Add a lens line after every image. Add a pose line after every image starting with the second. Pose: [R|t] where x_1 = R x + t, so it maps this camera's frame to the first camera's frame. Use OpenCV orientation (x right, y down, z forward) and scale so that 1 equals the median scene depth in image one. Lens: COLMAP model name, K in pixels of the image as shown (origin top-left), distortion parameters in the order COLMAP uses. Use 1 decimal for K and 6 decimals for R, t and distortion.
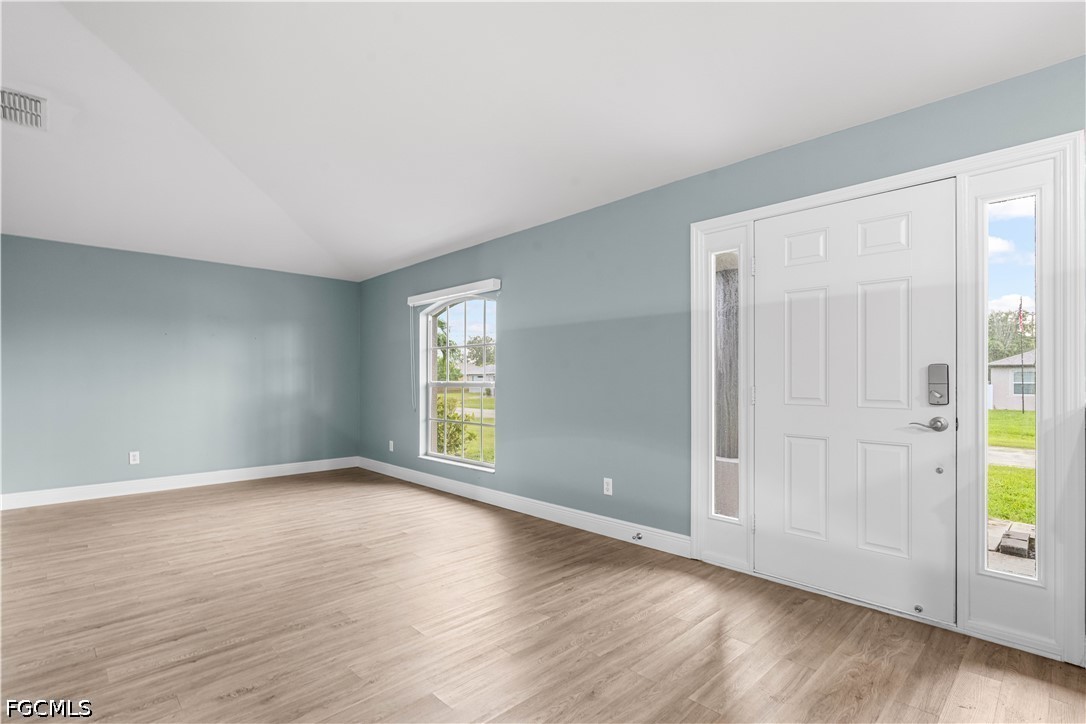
lens RADIAL K [[516.8, 0, 545.0], [0, 516.8, 380.3], [0, 0, 1]] dist [-0.002489, -0.000148]
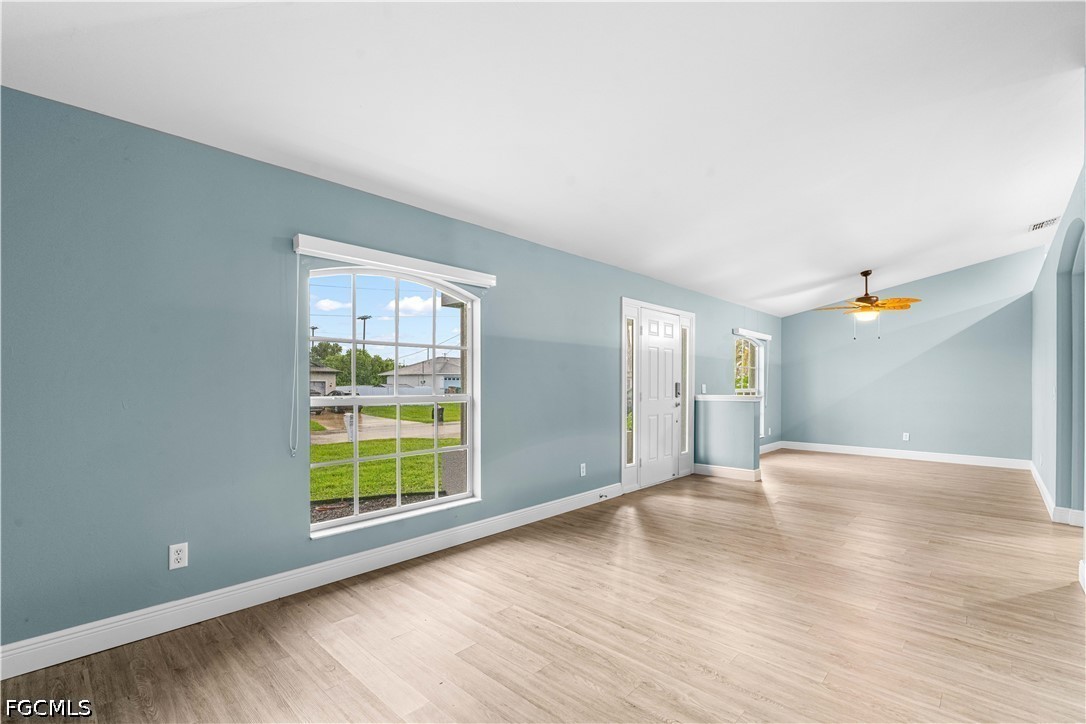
lens RADIAL K [[480.9, 0, 543.2], [0, 480.9, 373.4], [0, 0, 1]] dist [-0.001232, -0.000134]
pose [[-0.047363, 0.017821, 0.998719, -1.700154], [-0.002897, 0.999834, -0.017978, -0.028351], [-0.998874, -0.003744, -0.047304, 1.774783]]
